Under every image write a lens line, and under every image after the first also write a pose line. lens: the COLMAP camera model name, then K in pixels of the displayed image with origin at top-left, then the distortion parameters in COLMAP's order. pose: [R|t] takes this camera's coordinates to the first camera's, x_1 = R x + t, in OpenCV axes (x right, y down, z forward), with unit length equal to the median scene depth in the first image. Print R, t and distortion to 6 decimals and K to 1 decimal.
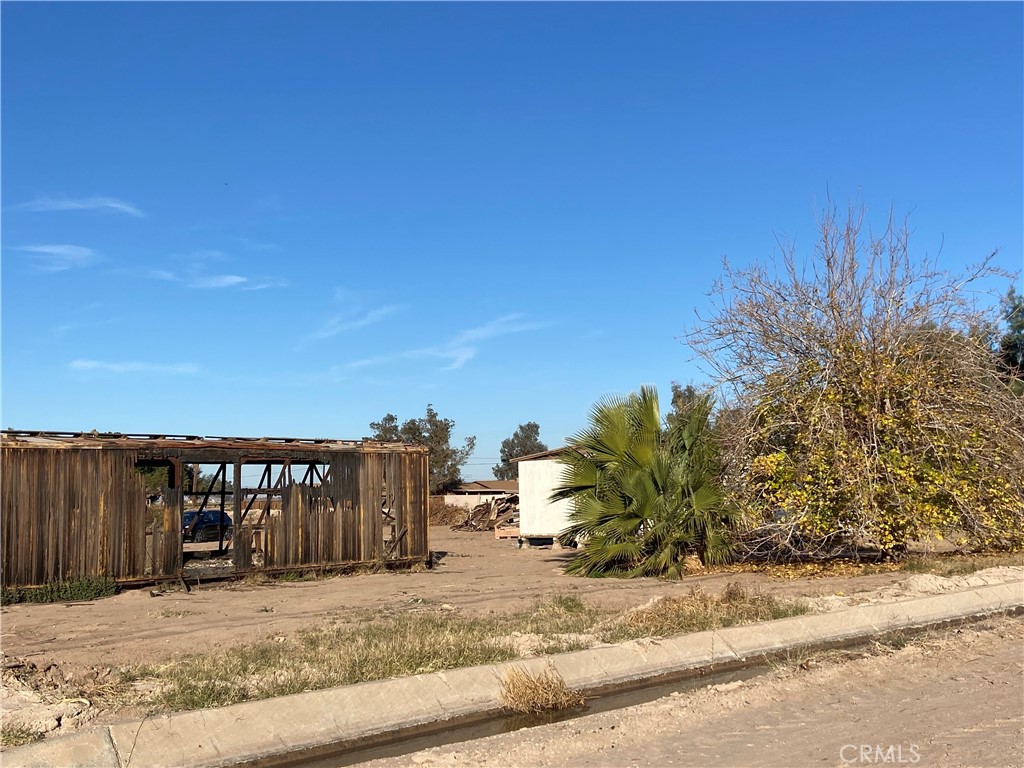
lens RADIAL K [[1202.4, 0, 513.5], [0, 1202.4, 381.1], [0, 0, 1]] dist [0.094104, -0.068999]
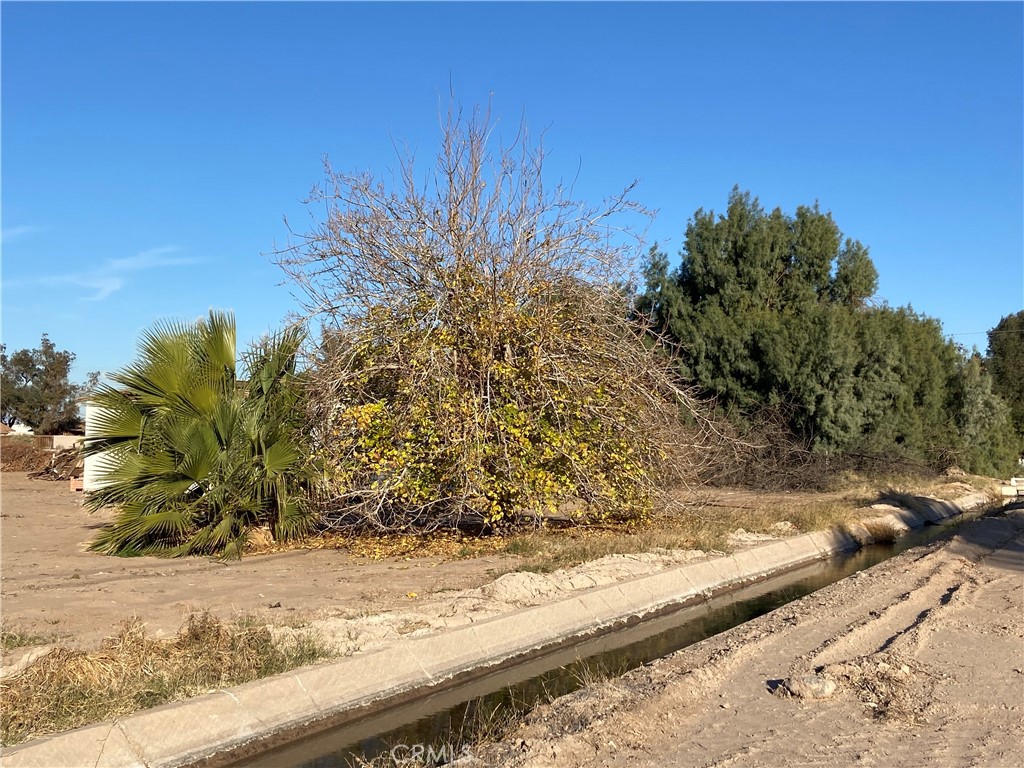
lens RADIAL K [[1202.4, 0, 513.5], [0, 1202.4, 381.1], [0, 0, 1]] dist [0.094104, -0.068999]
pose [[0.959121, 0.045764, 0.279271, 0.081689], [-0.058074, 0.997664, 0.035962, 0.010381], [-0.276973, -0.050711, 0.959539, 0.198156]]
